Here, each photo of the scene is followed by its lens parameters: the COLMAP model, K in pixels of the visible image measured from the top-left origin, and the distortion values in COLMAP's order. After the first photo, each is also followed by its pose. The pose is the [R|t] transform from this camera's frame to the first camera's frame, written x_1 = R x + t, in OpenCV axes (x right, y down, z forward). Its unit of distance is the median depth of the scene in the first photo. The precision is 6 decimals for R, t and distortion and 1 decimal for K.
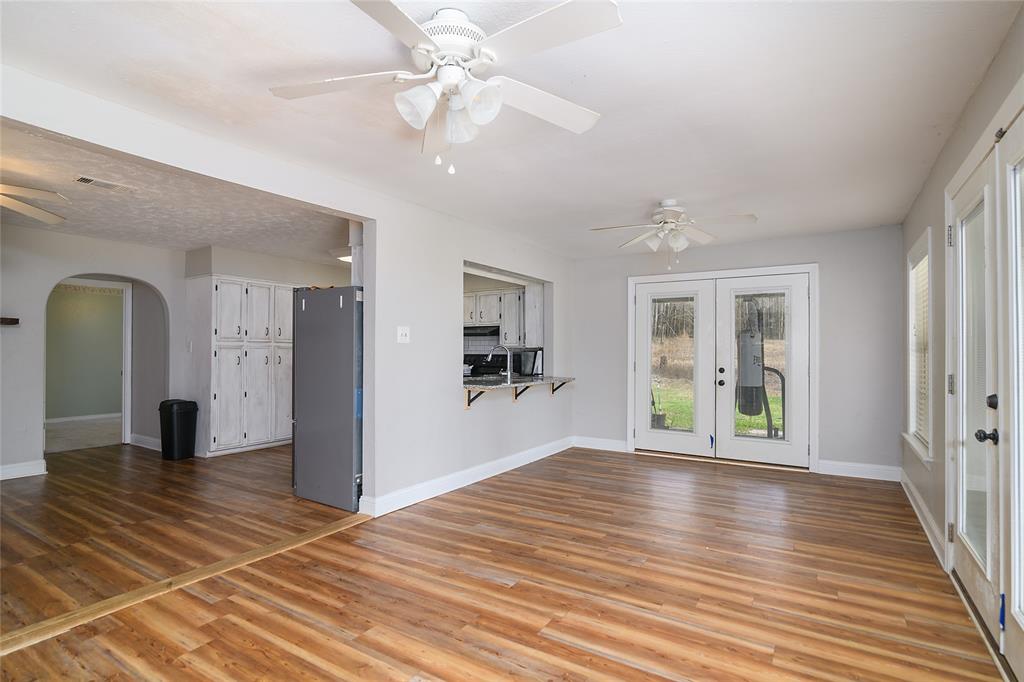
lens RADIAL K [[506.9, 0, 512.6], [0, 506.9, 347.0], [0, 0, 1]] dist [-0.004497, -0.000117]
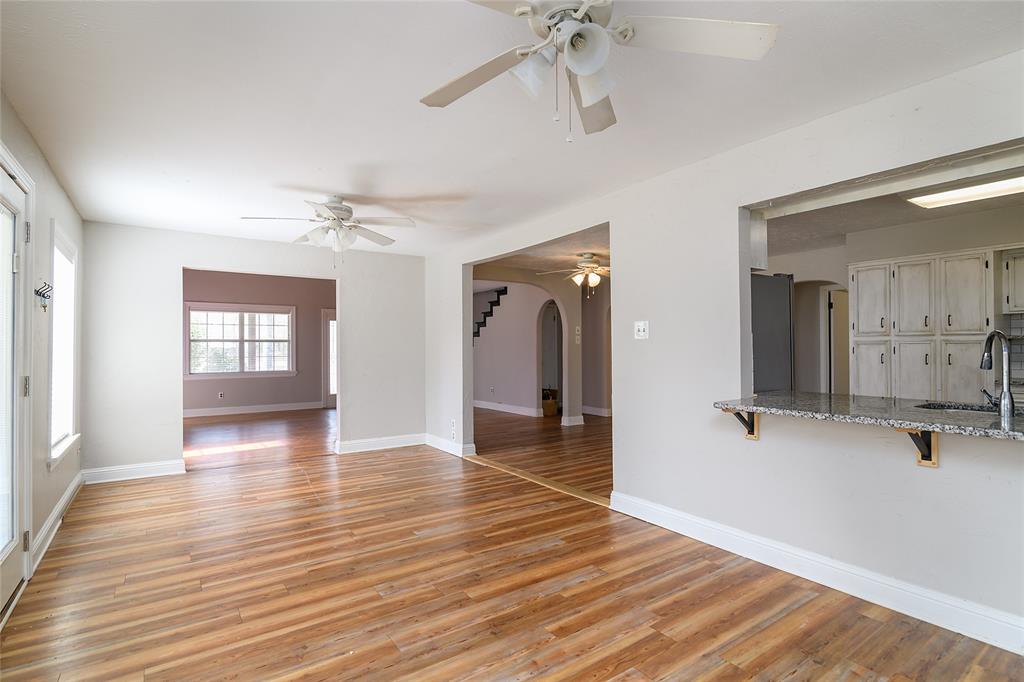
lens RADIAL K [[506.9, 0, 513.6], [0, 506.9, 343.2], [0, 0, 1]] dist [-0.004497, -0.000117]
pose [[-0.387296, -0.009288, -0.921909, 0.902648], [0.011580, 0.999821, -0.014938, 0.013701], [0.921883, -0.016461, -0.387119, 1.445407]]
